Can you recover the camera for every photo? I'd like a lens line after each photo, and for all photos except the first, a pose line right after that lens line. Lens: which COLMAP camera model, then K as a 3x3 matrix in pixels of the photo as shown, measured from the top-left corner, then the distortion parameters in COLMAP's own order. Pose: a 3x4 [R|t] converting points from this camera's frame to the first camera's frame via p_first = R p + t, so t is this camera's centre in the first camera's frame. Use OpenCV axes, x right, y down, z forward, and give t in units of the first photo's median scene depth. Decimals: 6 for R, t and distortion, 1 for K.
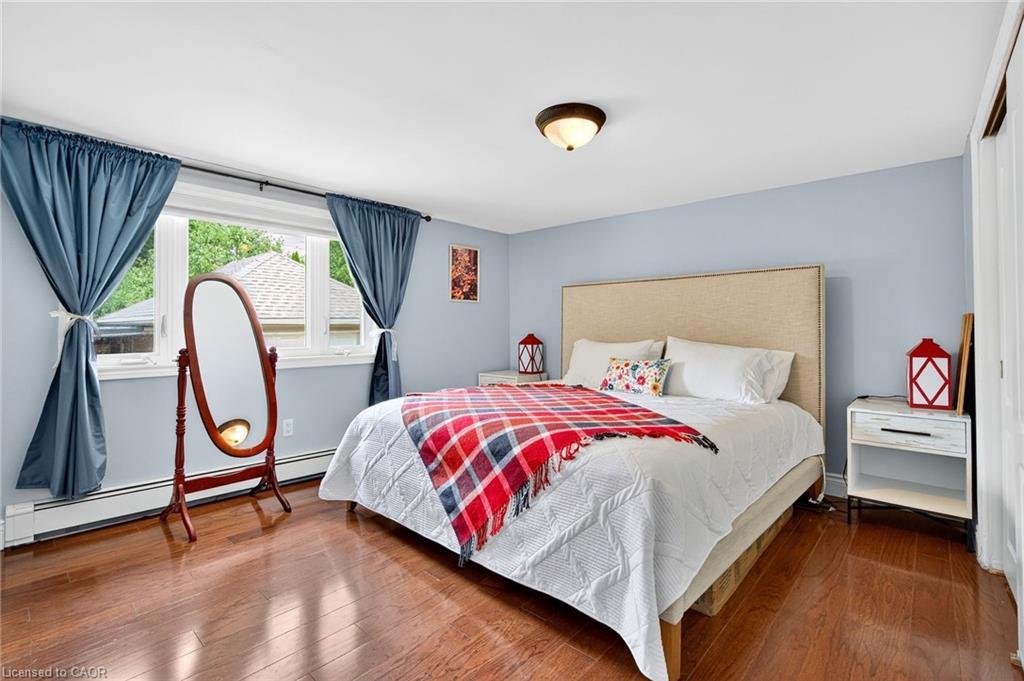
lens RADIAL K [[462.4, 0, 512.6], [0, 462.4, 330.7], [0, 0, 1]] dist [0.002086, 0.000475]
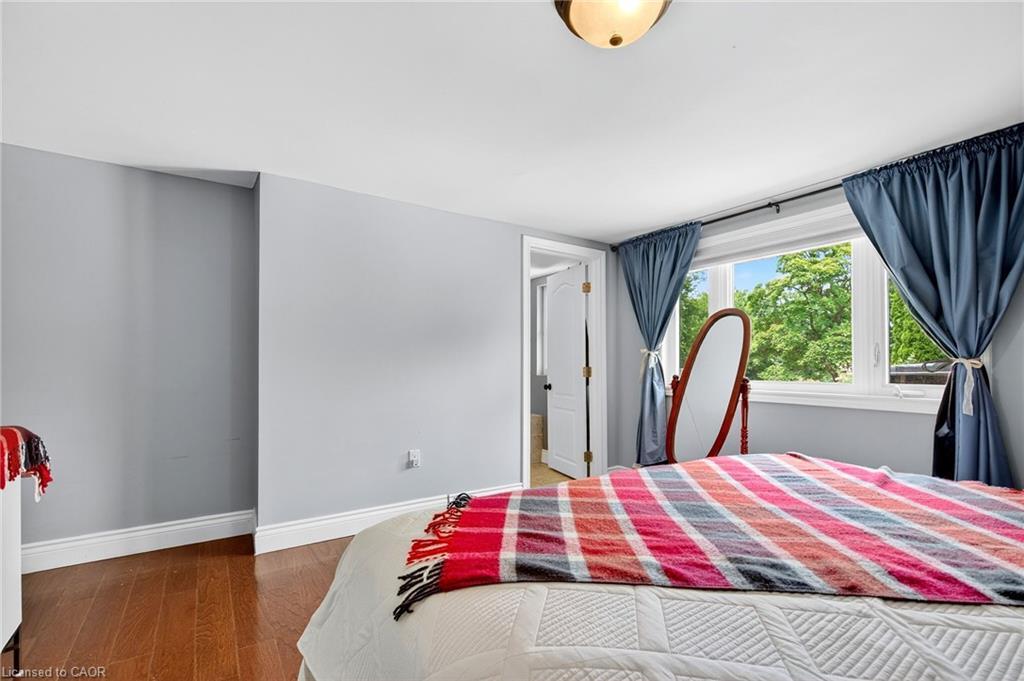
lens RADIAL K [[458.6, 0, 512.0], [0, 458.6, 341.7], [0, 0, 1]] dist [0.001722, -0.000263]
pose [[-0.240368, -0.045205, -0.969629, 0.499989], [-0.004909, 0.998959, -0.045356, 0.006164], [0.970669, -0.006143, -0.240340, 0.724277]]
